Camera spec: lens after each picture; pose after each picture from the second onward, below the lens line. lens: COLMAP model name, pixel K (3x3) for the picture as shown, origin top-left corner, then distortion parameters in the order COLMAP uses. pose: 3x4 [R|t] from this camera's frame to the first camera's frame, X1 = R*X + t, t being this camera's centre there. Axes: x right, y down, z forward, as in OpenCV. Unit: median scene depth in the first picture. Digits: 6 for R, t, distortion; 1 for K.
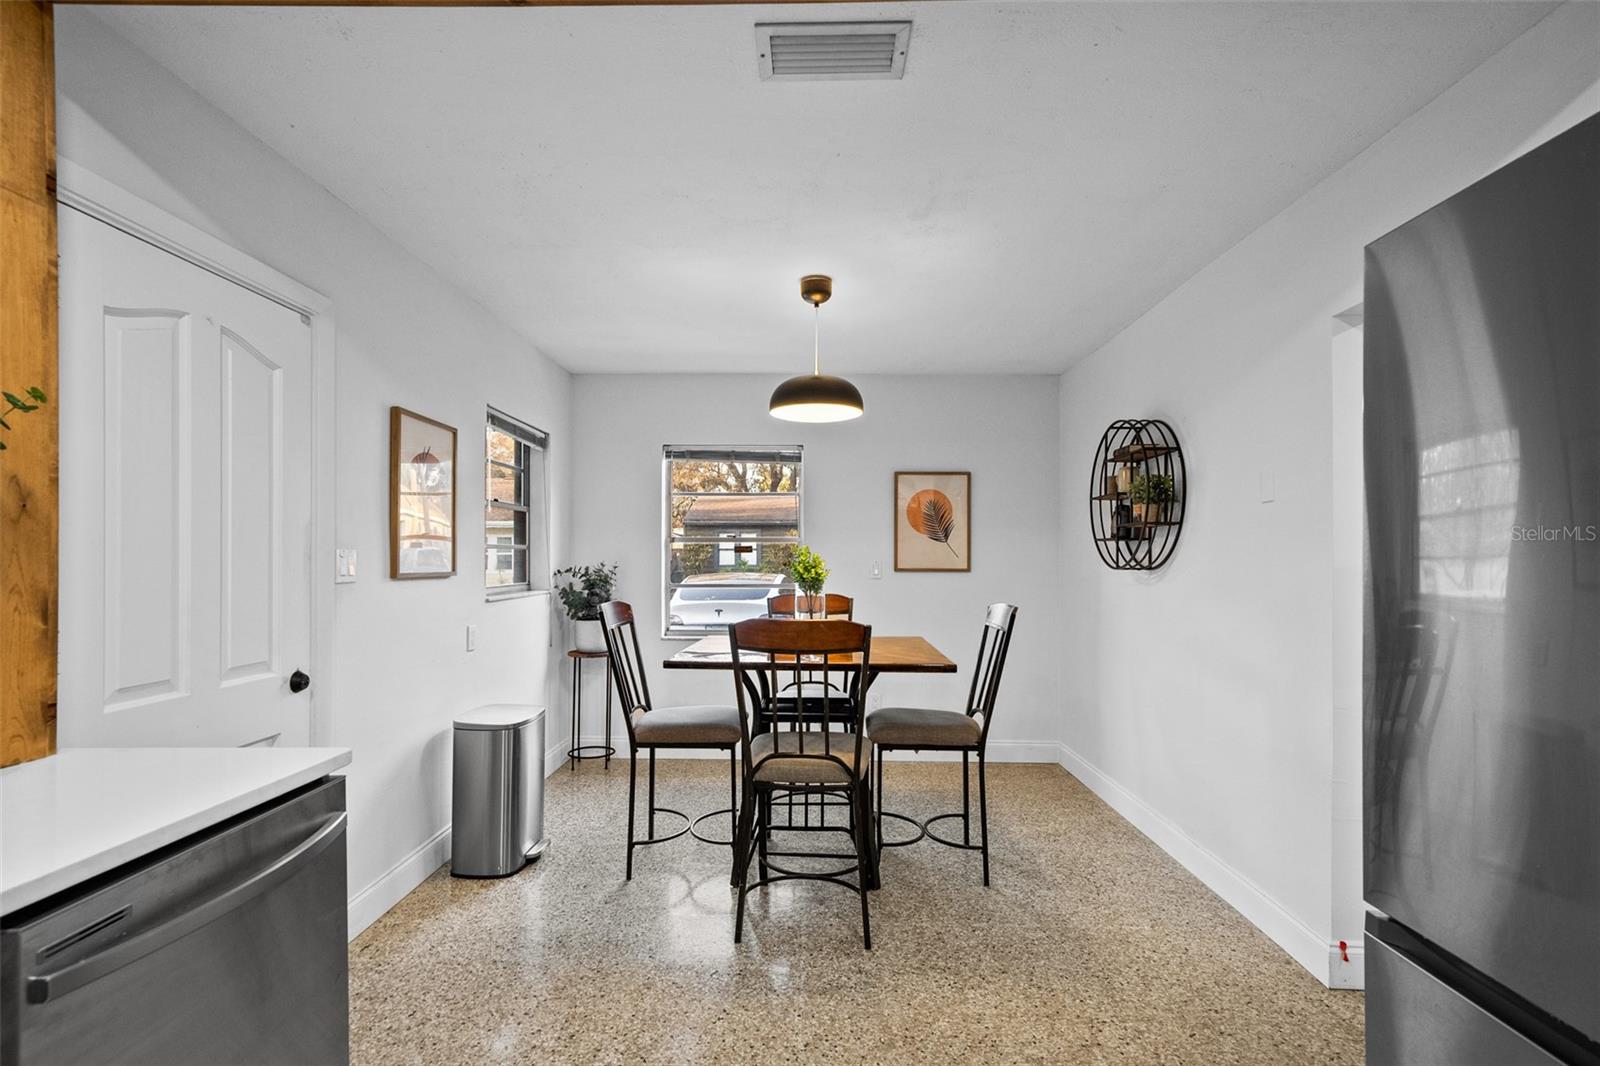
lens RADIAL K [[779.1, 0, 800.3], [0, 779.1, 538.9], [0, 0, 1]] dist [0.002382, 0.000515]
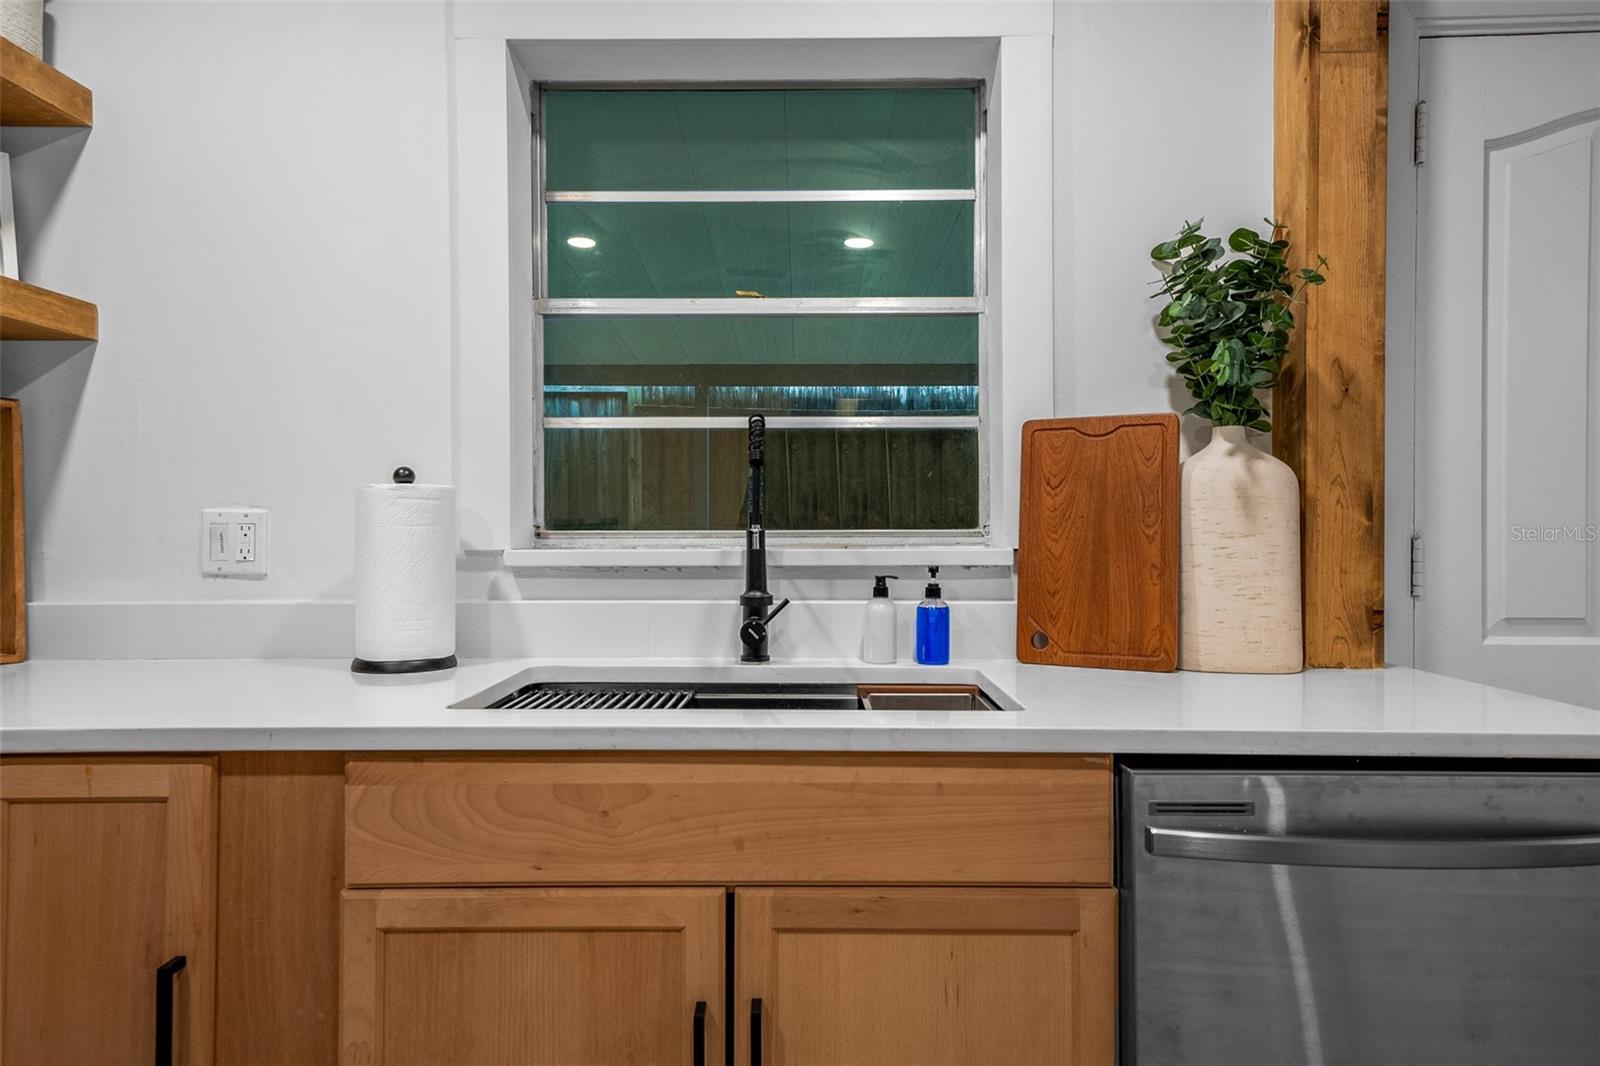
lens RADIAL K [[1021.0, 0, 799.7], [0, 1021.0, 534.1], [0, 0, 1]] dist [0.008782, 0.001395]
pose [[-0.002752, 0.010896, -0.999937, 0.210554], [0.018827, 0.999764, 0.010842, 0.099529], [0.999819, -0.018796, -0.002956, 0.347837]]
